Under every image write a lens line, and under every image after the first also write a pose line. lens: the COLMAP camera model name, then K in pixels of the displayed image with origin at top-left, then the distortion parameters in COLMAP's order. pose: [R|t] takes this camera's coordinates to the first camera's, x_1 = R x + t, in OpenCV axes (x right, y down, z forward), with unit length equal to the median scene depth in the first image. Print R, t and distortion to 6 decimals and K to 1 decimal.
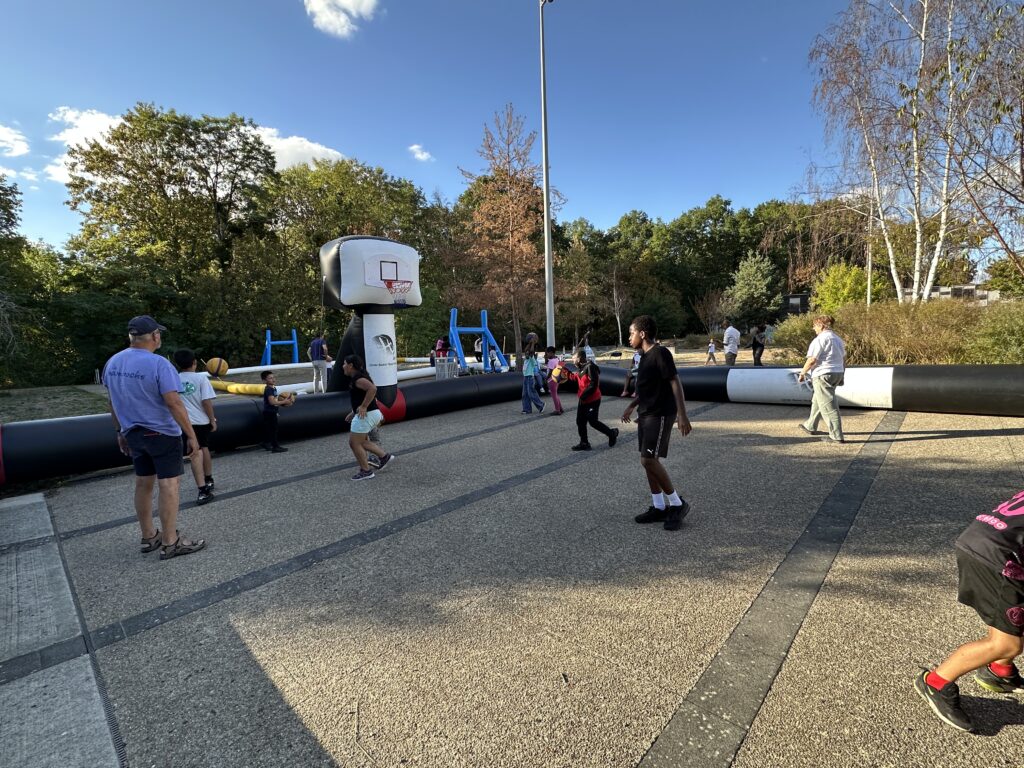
lens RADIAL K [[471.5, 0, 512.0], [0, 471.5, 384.0], [0, 0, 1]] dist [0.001483, 0.000311]
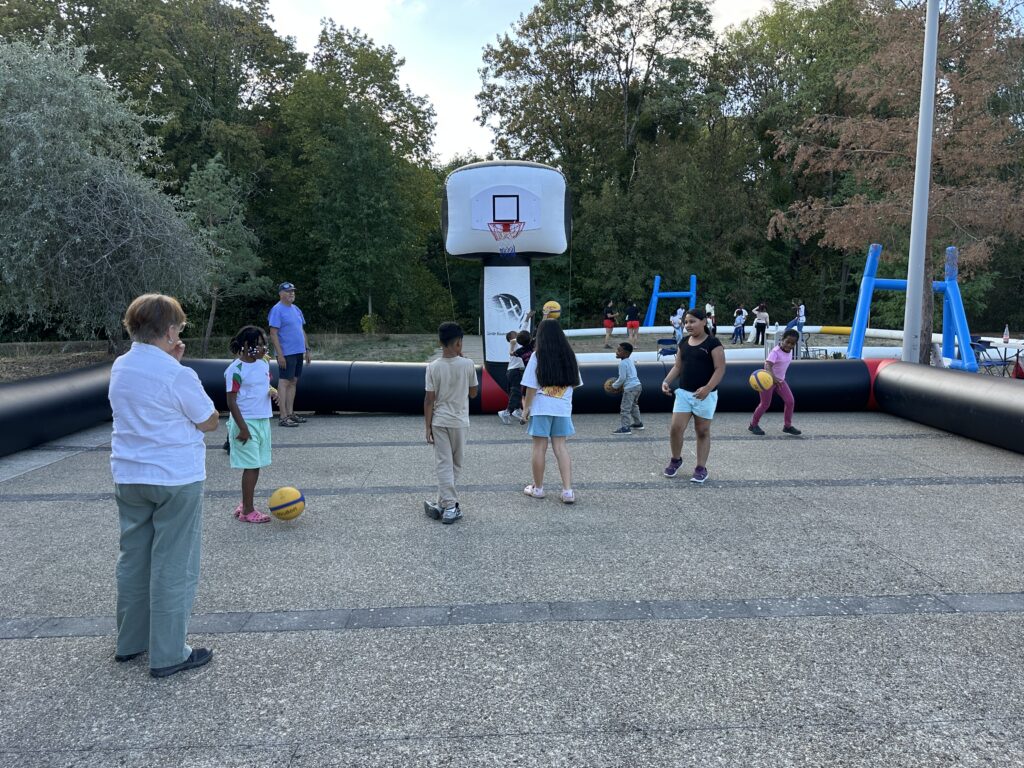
lens RADIAL K [[793.9, 0, 516.7], [0, 793.9, 384.4], [0, 0, 1]] dist [0.101604, -0.156011]
pose [[0.714357, 0.117389, -0.689865, 0.160375], [-0.100804, 0.992810, 0.064556, -0.011914], [0.692483, 0.023425, 0.721054, 0.029174]]
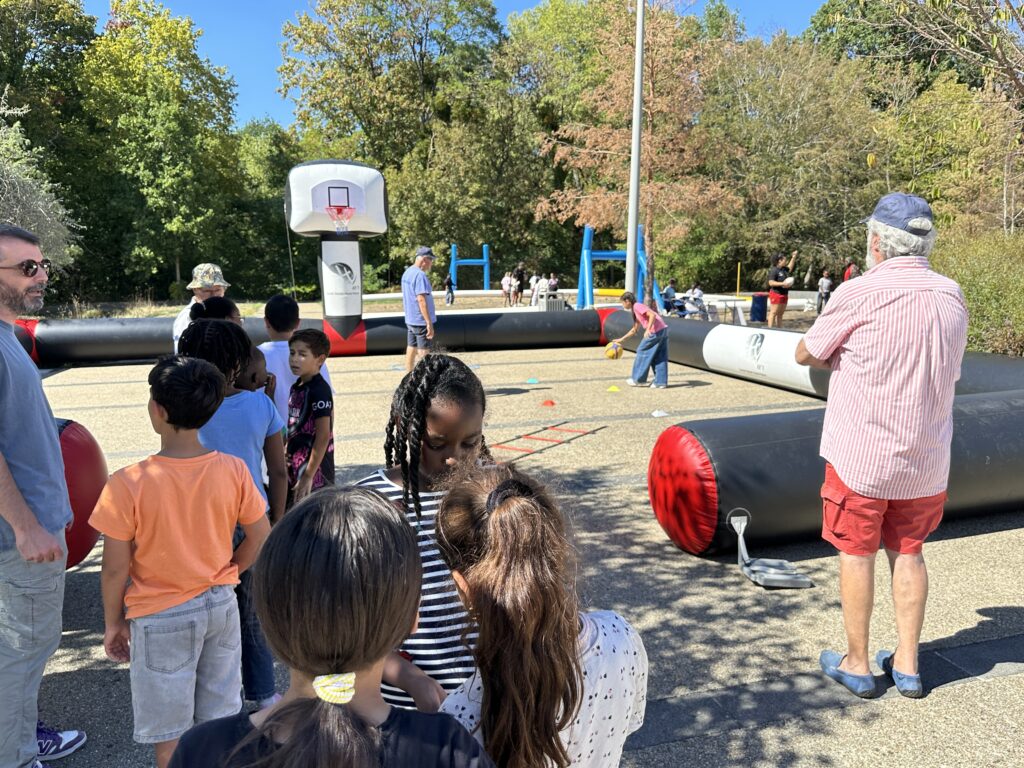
lens RADIAL K [[780.2, 0, 506.6], [0, 780.2, 387.9], [0, 0, 1]] dist [0.018692, -0.001548]
pose [[0.857421, 0.117152, -0.501104, 0.219248], [-0.081988, 0.992403, 0.091725, -0.006485], [0.508043, -0.037563, 0.860512, -0.054260]]
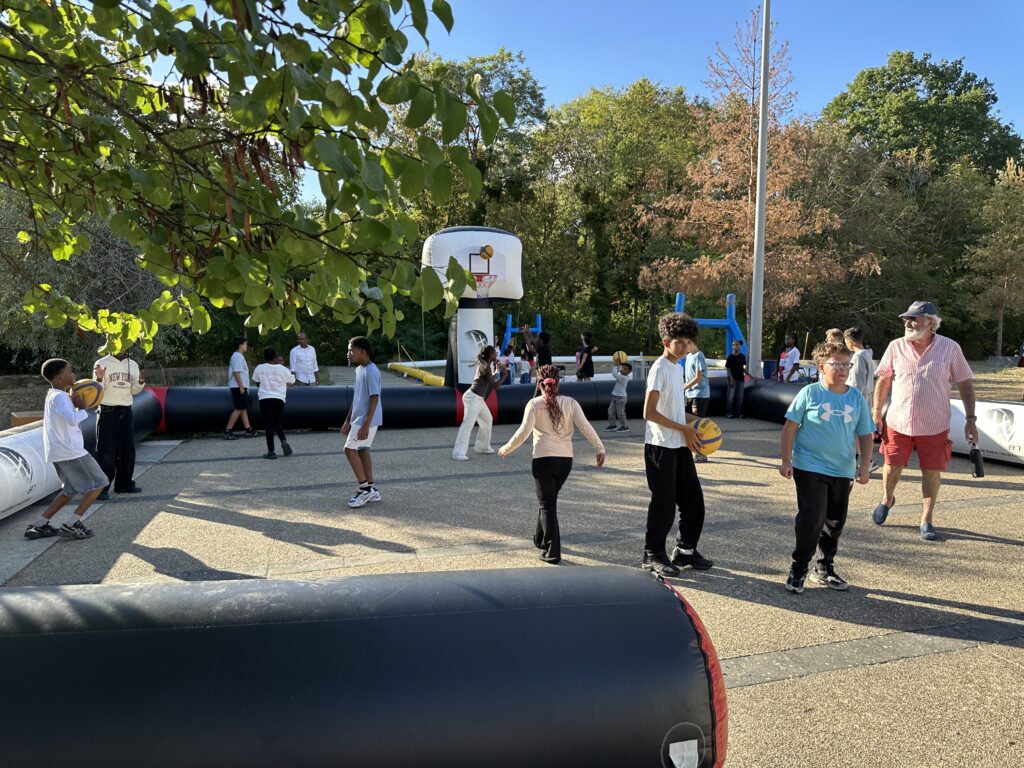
lens RADIAL K [[726.0, 0, 521.7], [0, 726.0, 379.2], [0, 0, 1]] dist [0.045683, -0.053700]
pose [[0.857497, 0.073523, -0.509209, 0.142555], [-0.086265, 0.996271, -0.001421, -0.003267], [0.507206, 0.045146, 0.860642, -0.051040]]
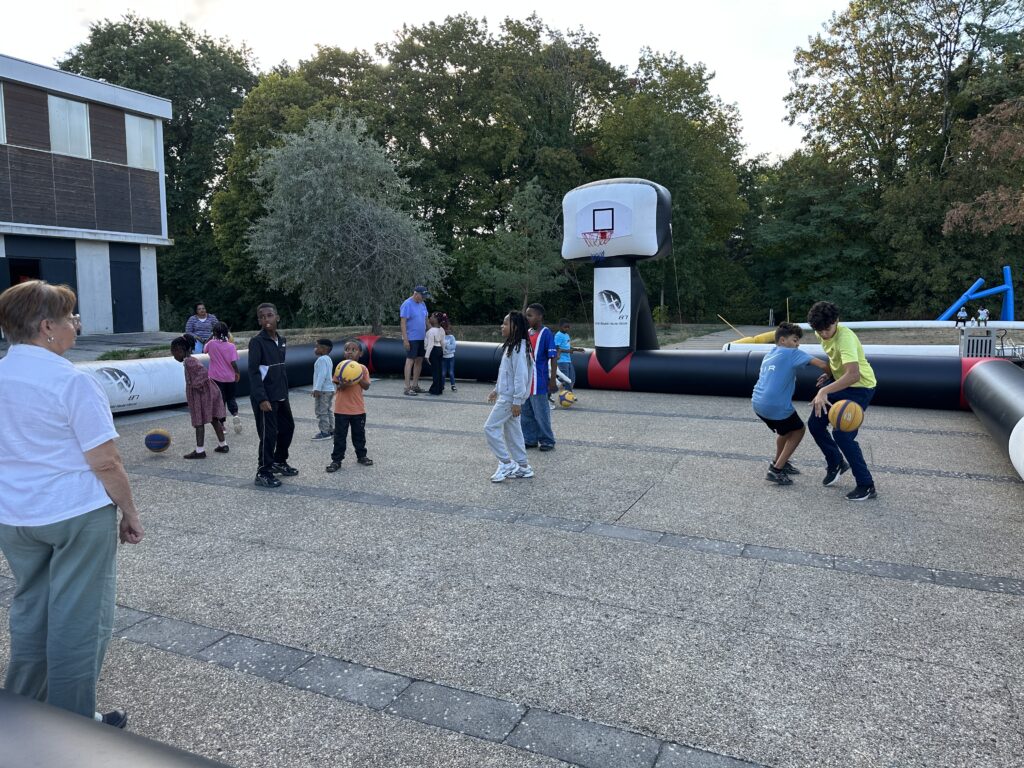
lens RADIAL K [[724.9, 0, 514.6], [0, 724.9, 379.3], [0, 0, 1]] dist [0.050028, -0.059121]
pose [[0.324945, 0.155601, -0.932845, 0.254695], [-0.106989, 0.986088, 0.127214, -0.024464], [0.939662, 0.058467, 0.337072, 0.097702]]
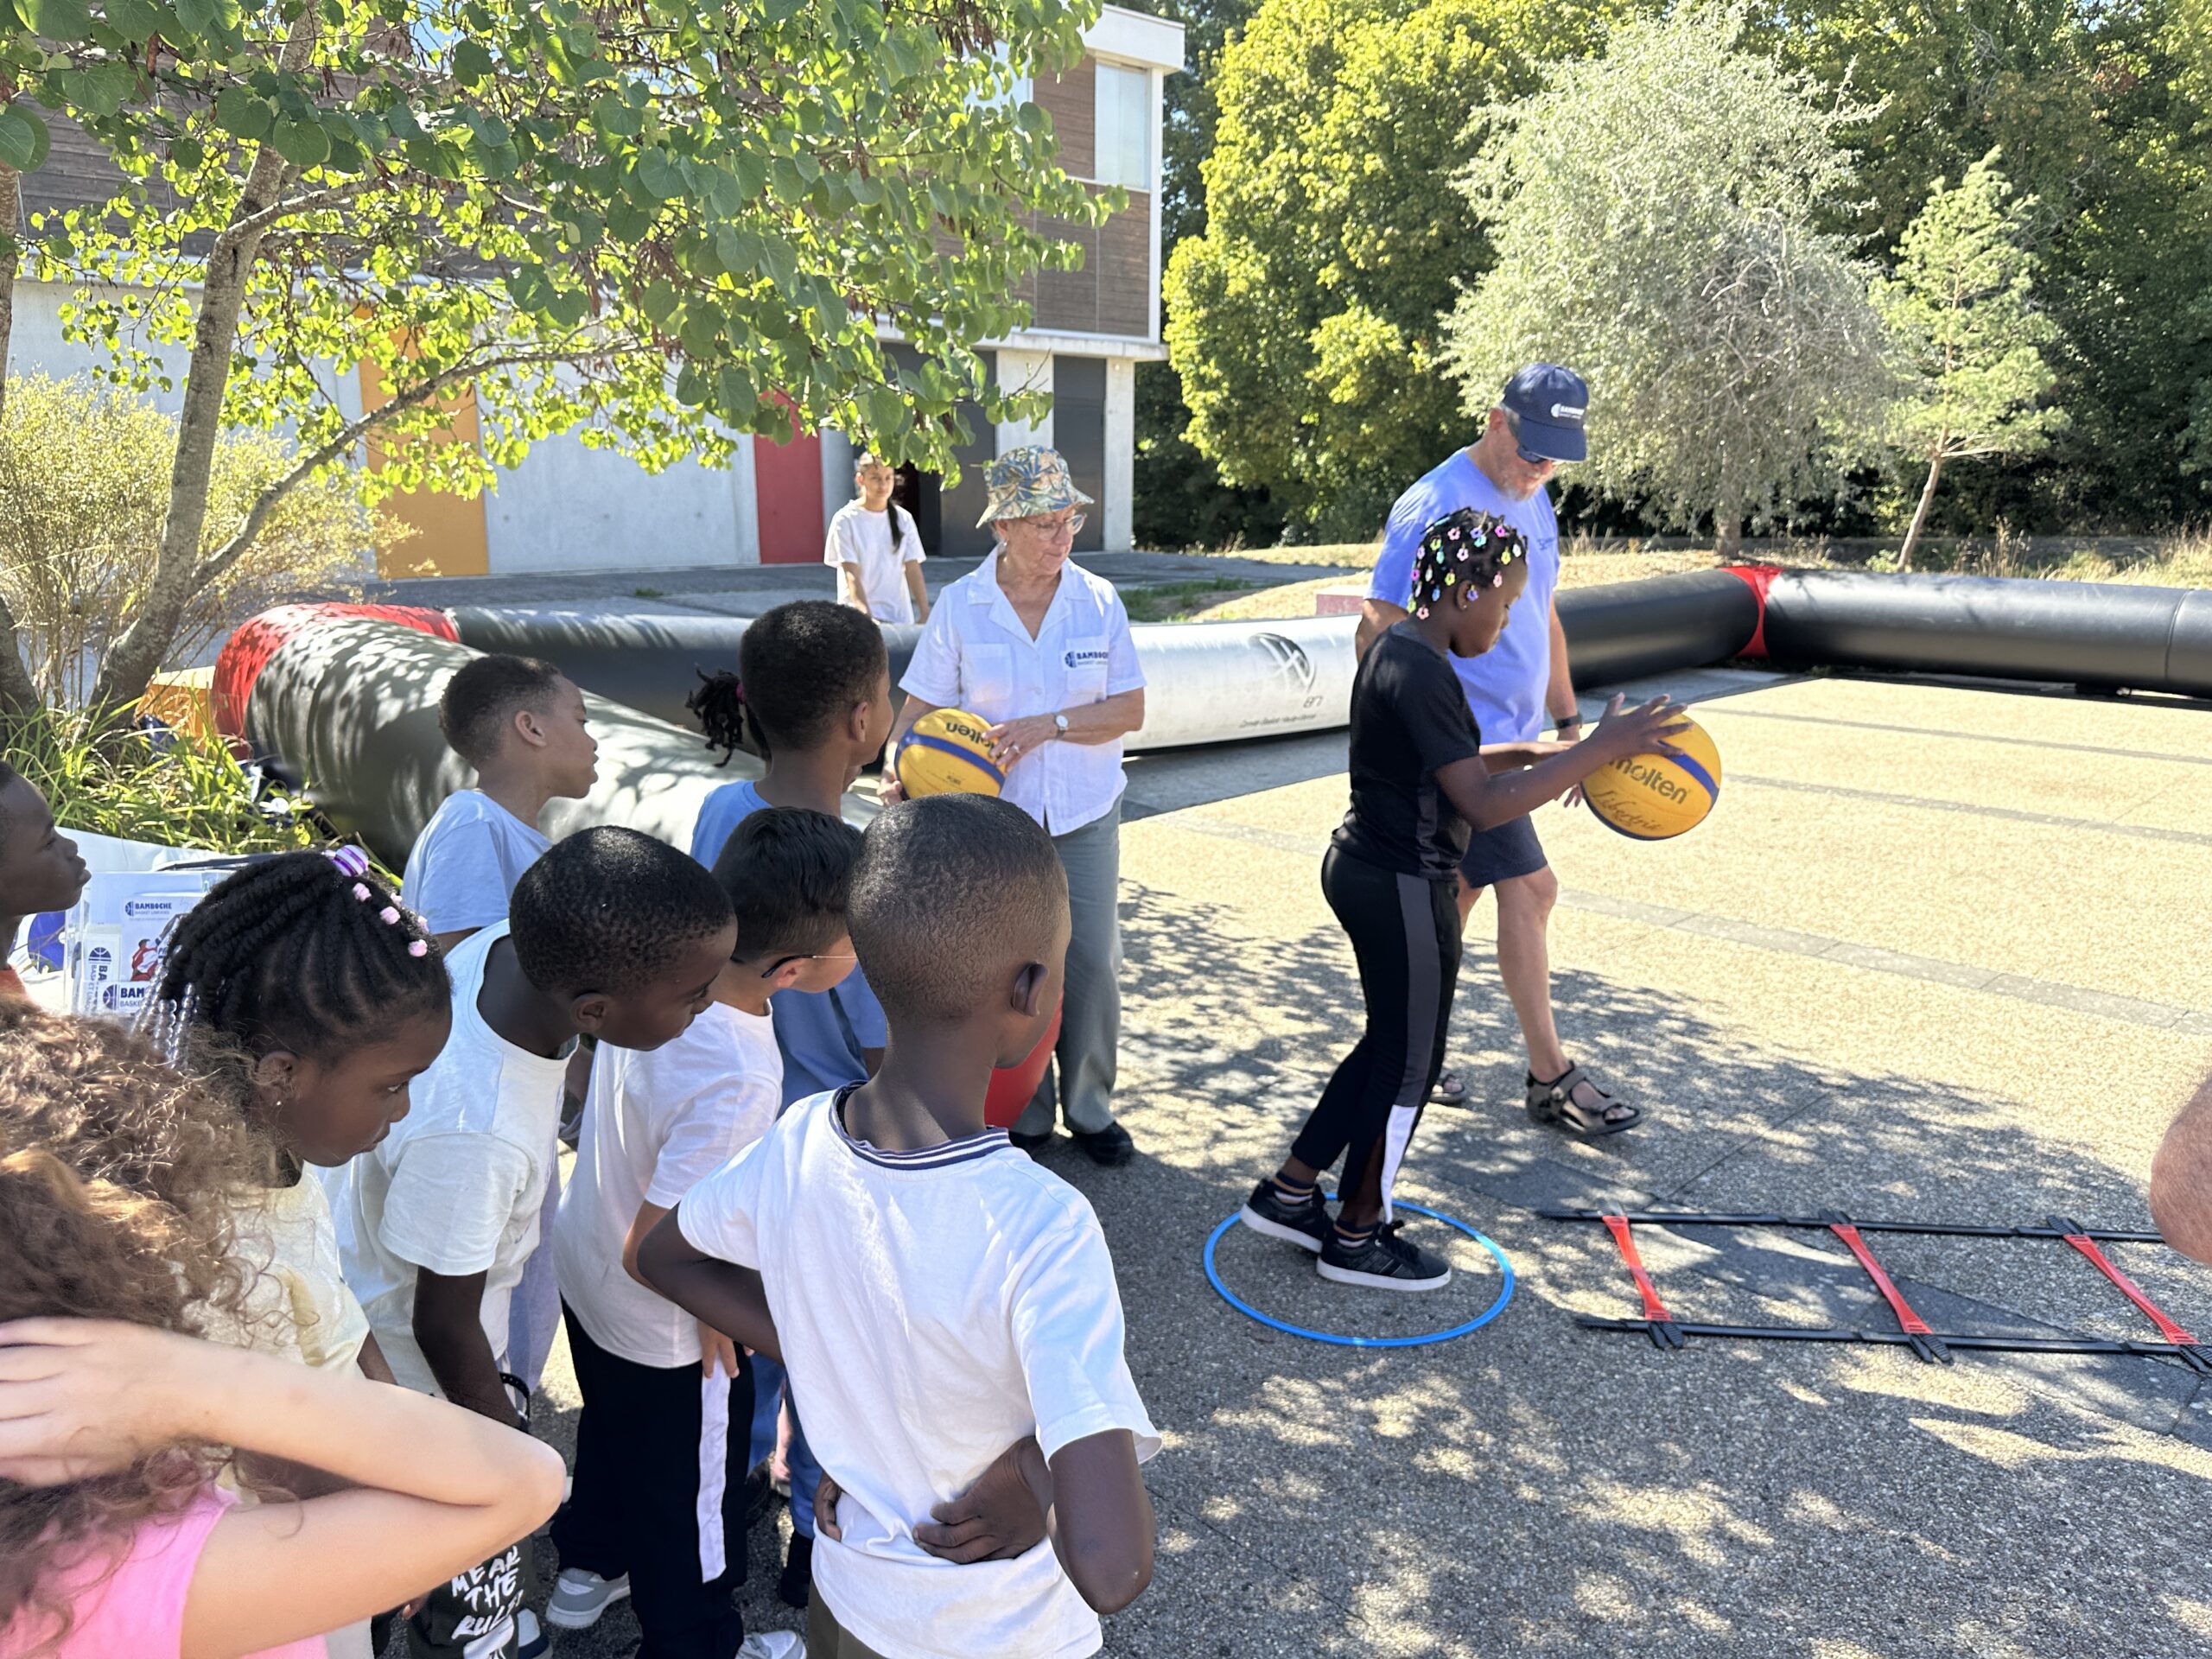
lens RADIAL K [[1568.3, 0, 1126.9], [0, 1568.3, 819.2], [0, 0, 1]] dist [0.045683, -0.053700]
pose [[-0.030519, 0.261604, -0.964693, 0.197761], [-0.094529, 0.960061, 0.263338, -0.011800], [0.995054, 0.099229, -0.004571, 0.018953]]
